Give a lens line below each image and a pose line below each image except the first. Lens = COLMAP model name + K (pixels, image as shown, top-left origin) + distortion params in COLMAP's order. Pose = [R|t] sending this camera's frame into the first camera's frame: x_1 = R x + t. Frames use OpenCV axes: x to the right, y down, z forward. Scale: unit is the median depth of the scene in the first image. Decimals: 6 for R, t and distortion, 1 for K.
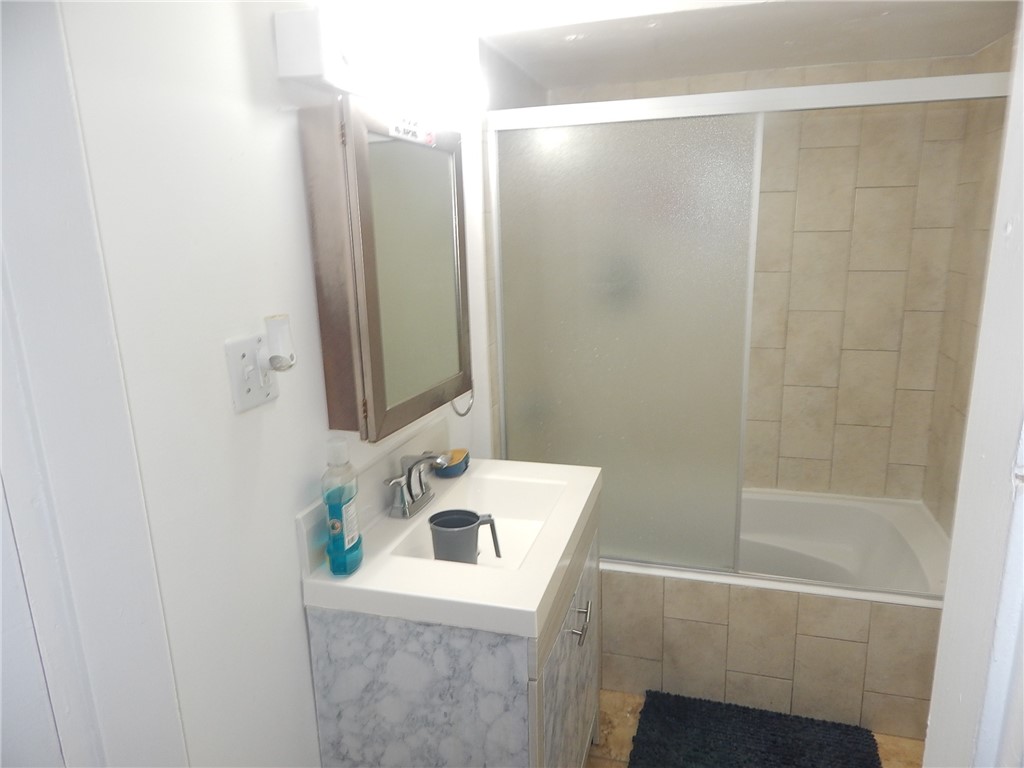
lens RADIAL K [[684.1, 0, 507.9], [0, 684.1, 385.2], [0, 0, 1]] dist [0.020531, -0.010689]
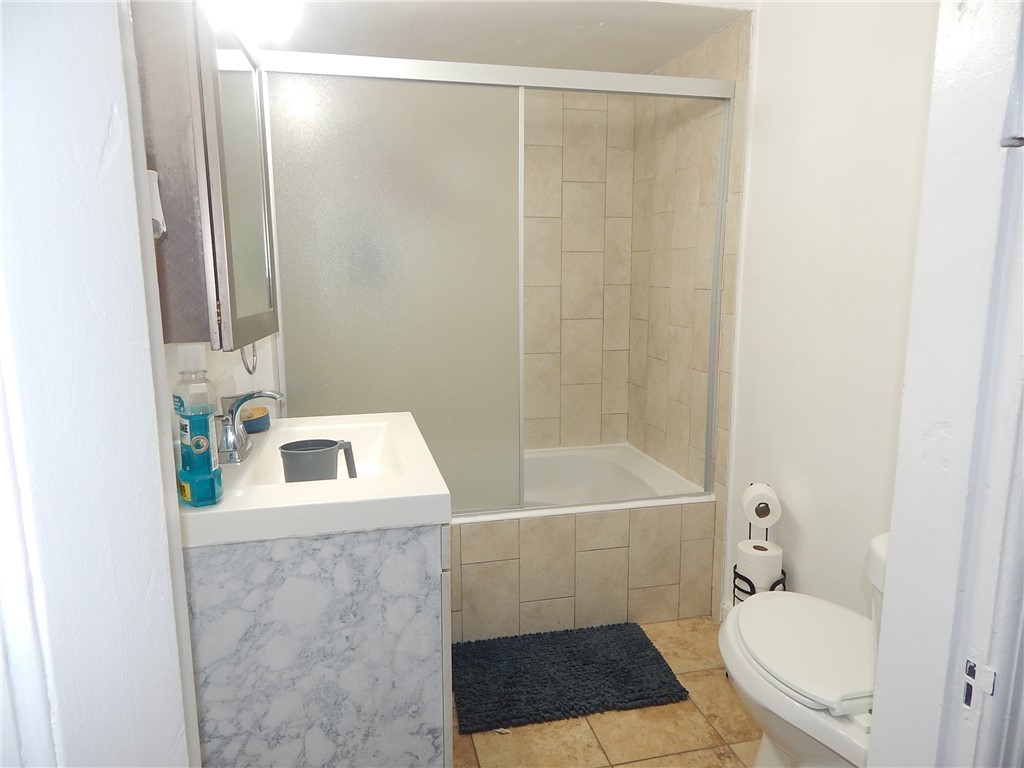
lens RADIAL K [[684.1, 0, 503.3], [0, 684.1, 381.2], [0, 0, 1]] dist [0.020531, -0.010689]
pose [[0.875184, -0.056622, 0.480466, -0.314509], [0.093755, 0.994150, -0.053621, 0.201137], [-0.474619, 0.091974, 0.875373, 0.073129]]
